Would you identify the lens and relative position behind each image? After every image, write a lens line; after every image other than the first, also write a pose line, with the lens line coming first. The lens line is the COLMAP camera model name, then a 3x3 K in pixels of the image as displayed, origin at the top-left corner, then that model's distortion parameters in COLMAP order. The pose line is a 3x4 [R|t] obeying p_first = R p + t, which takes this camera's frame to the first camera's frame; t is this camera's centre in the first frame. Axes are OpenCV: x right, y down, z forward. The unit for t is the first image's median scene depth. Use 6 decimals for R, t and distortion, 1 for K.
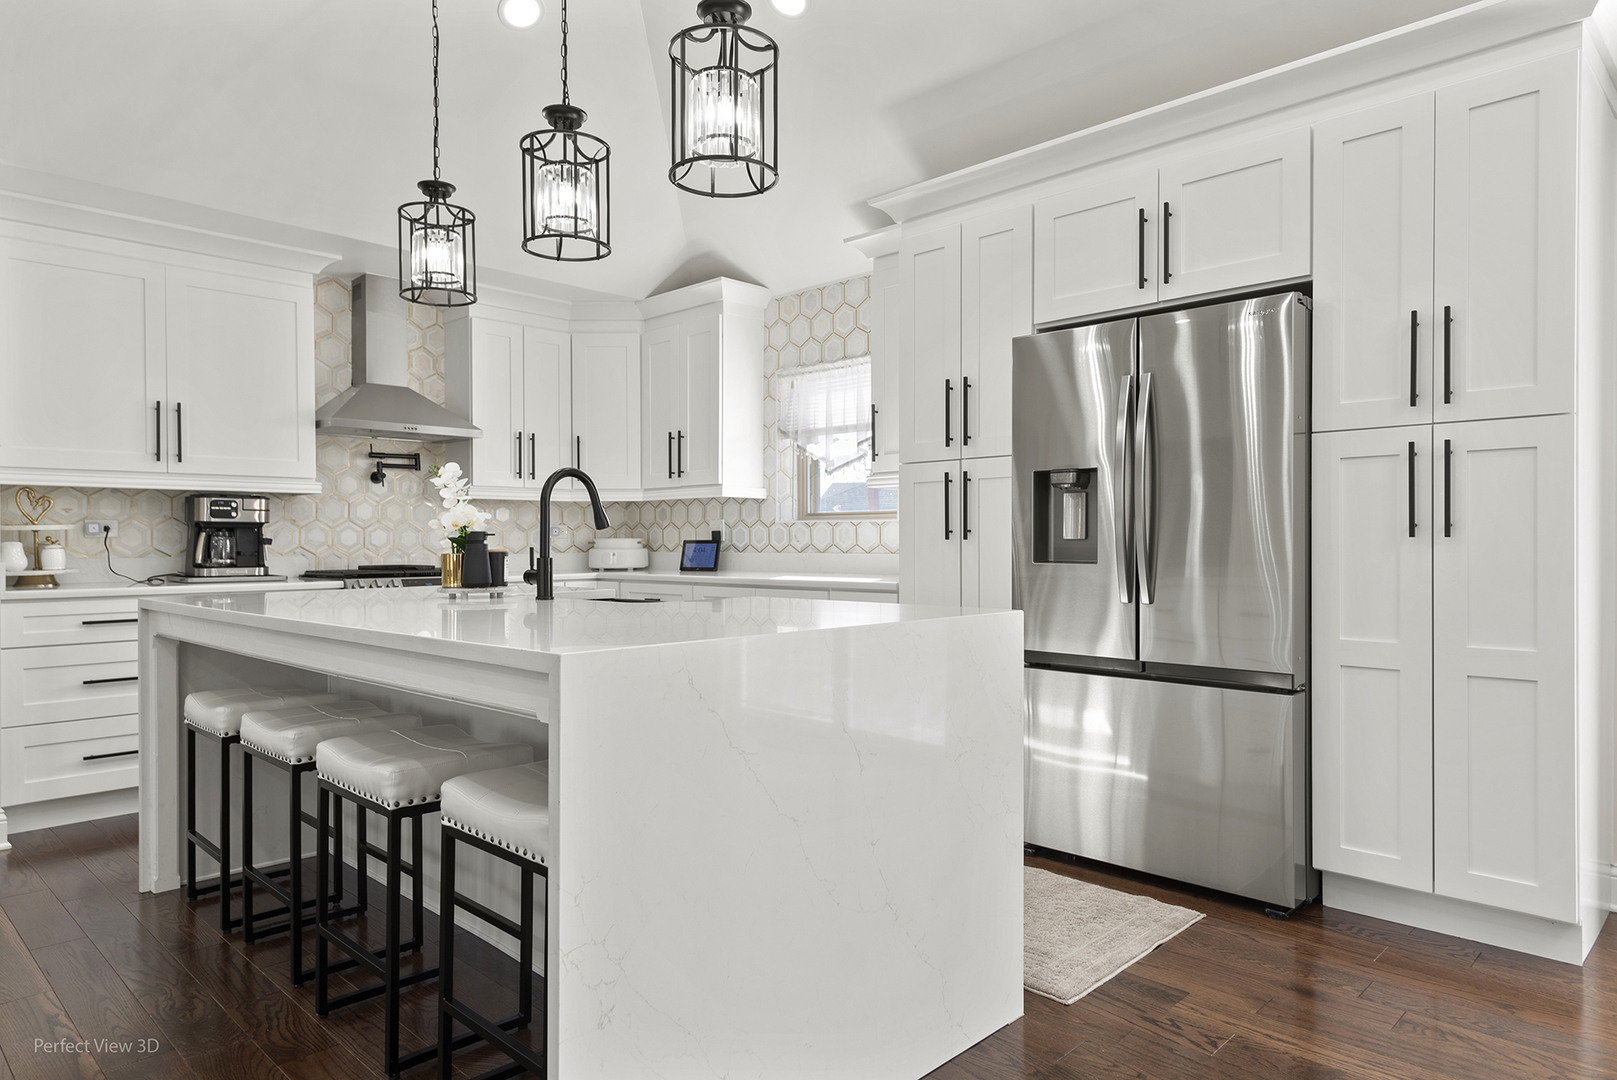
lens RADIAL K [[1022.0, 0, 808.5], [0, 1022.0, 540.0], [0, 0, 1]] dist [0.035704, -0.031006]
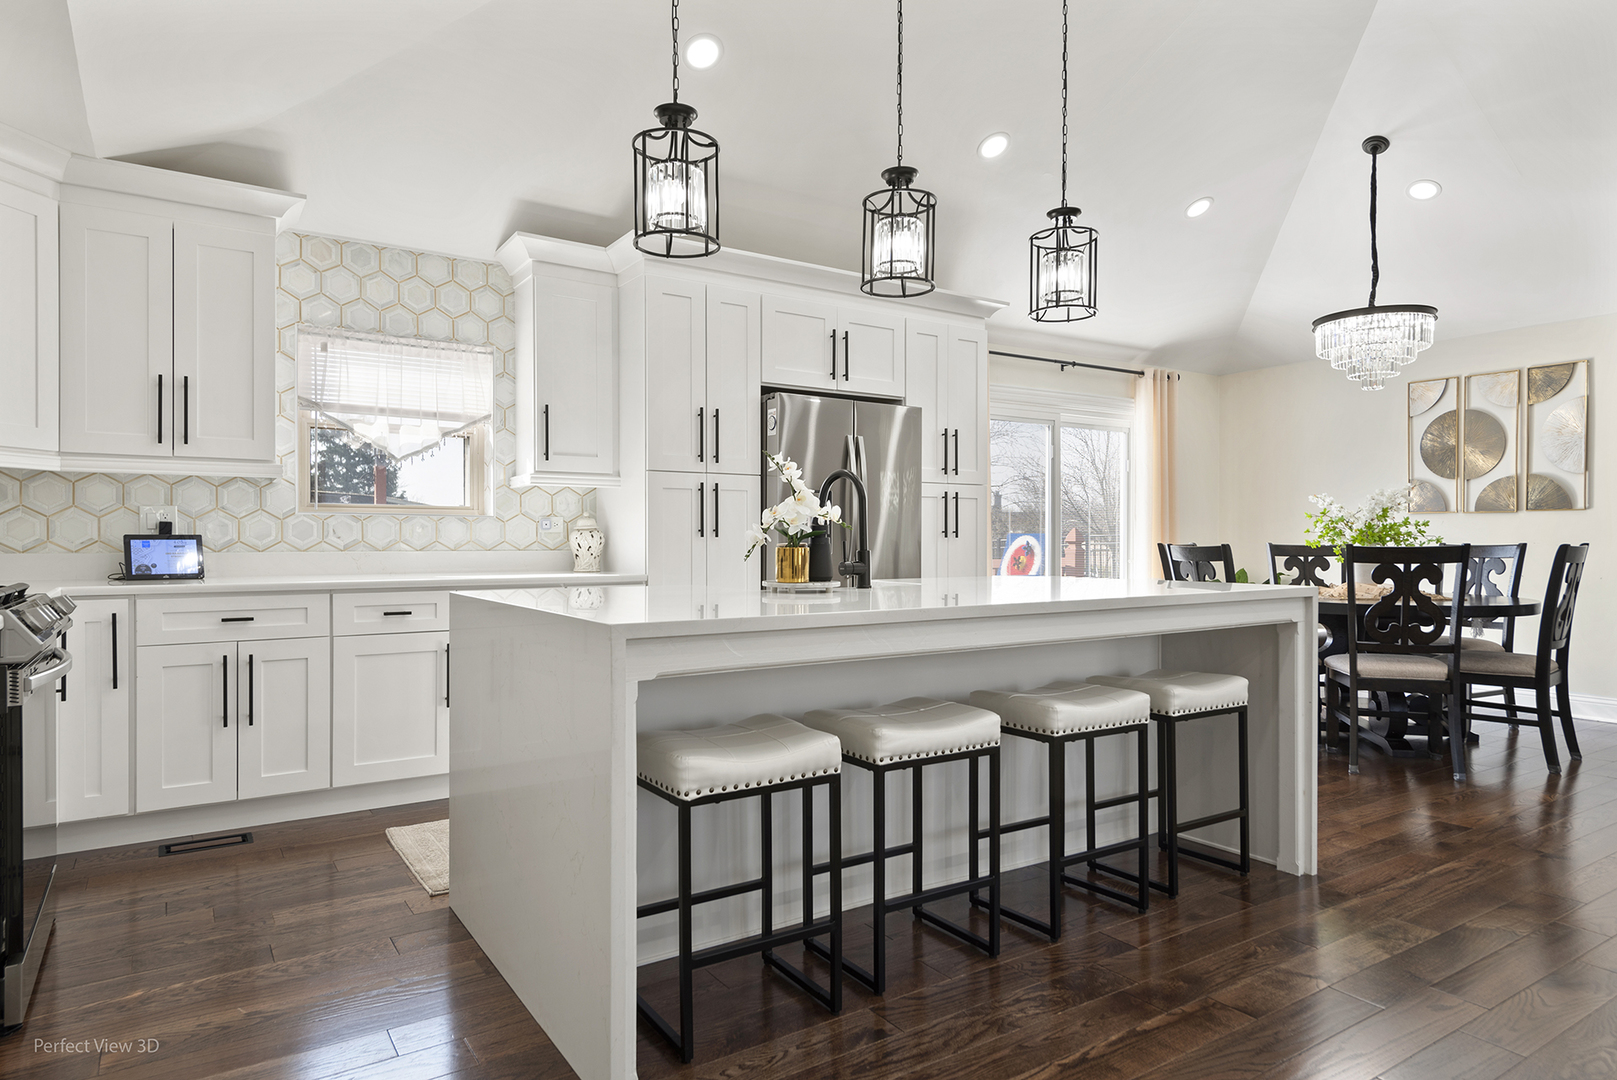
lens RADIAL K [[917.7, 0, 807.8], [0, 917.7, 547.2], [0, 0, 1]] dist [-0.000828, -0.000422]
pose [[0.202489, -0.006503, 0.979263, -0.703399], [-0.004375, 0.999962, 0.007545, 0.002135], [-0.979275, -0.005812, 0.202453, 0.498439]]
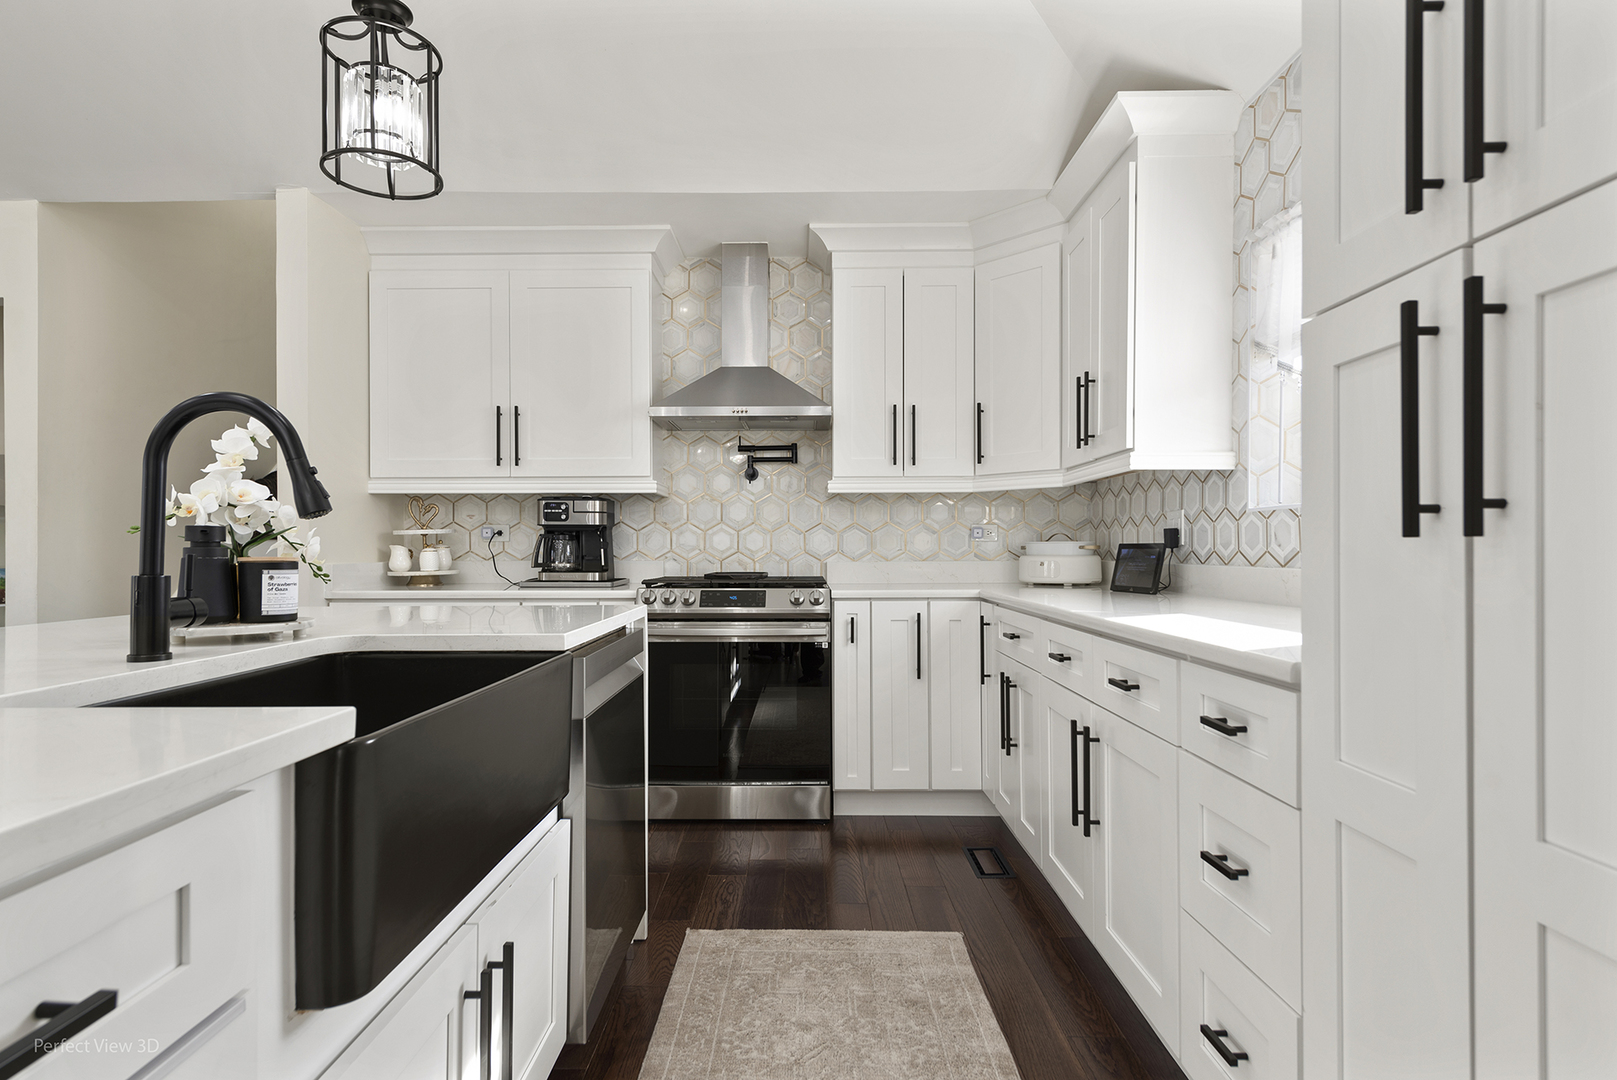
lens RADIAL K [[841.8, 0, 808.5], [0, 841.8, 540.0], [0, 0, 1]] dist [0.020999, -0.001265]
pose [[0.679417, -0.005118, -0.733734, 0.149778], [-0.000500, 0.999972, -0.007439, 0.002035], [0.733752, 0.005421, 0.679396, 0.545360]]
